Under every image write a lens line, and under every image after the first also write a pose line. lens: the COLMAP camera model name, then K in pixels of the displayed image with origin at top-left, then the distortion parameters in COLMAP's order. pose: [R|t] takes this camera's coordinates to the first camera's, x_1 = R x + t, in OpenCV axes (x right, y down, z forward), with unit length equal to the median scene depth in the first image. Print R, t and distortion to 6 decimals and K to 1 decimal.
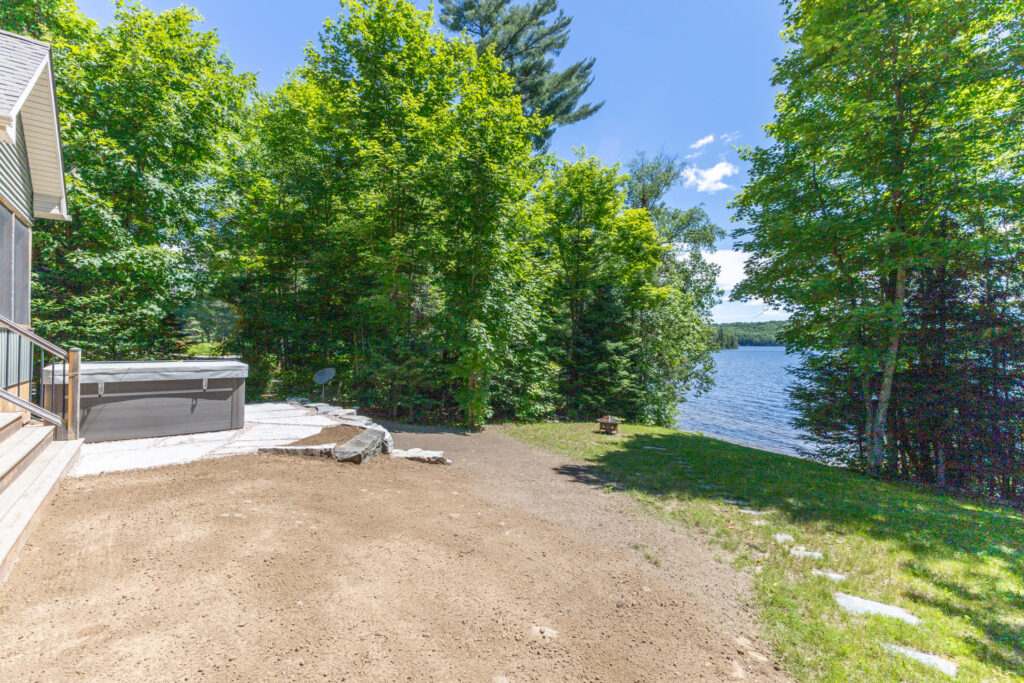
lens RADIAL K [[445.0, 0, 512.0], [0, 445.0, 341.5], [0, 0, 1]] dist [0.000409, -0.000058]
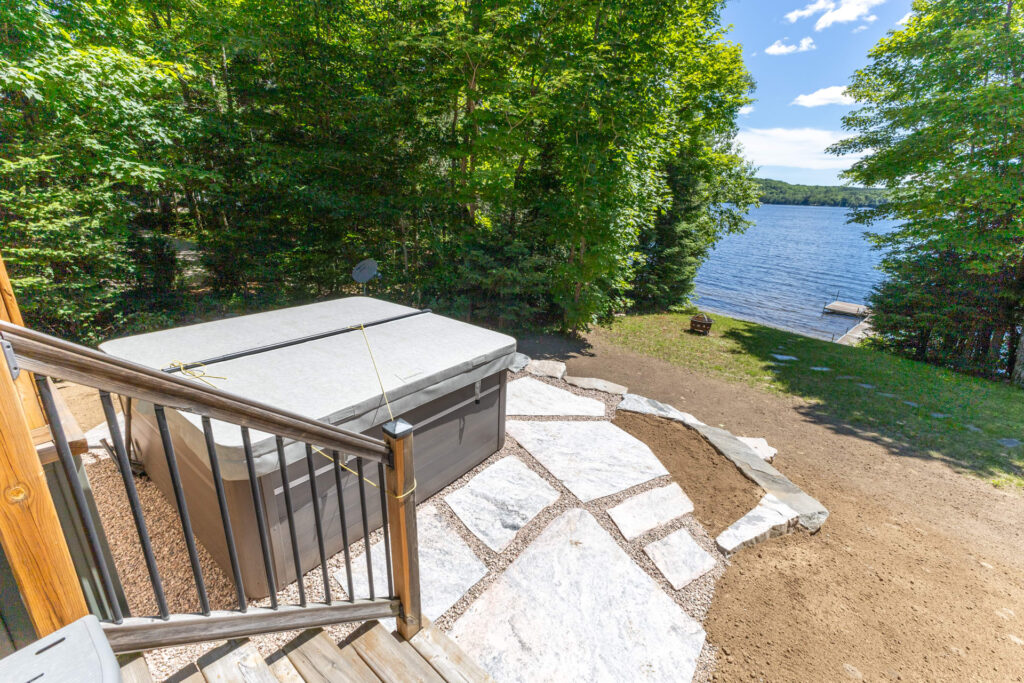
lens RADIAL K [[445.0, 0, 512.0], [0, 445.0, 341.5], [0, 0, 1]] dist [0.000409, -0.000058]
pose [[0.979393, -0.038823, 0.198196, -0.529747], [-0.024919, 0.950623, 0.309345, -0.072569], [-0.200419, -0.307909, 0.930067, 0.390122]]
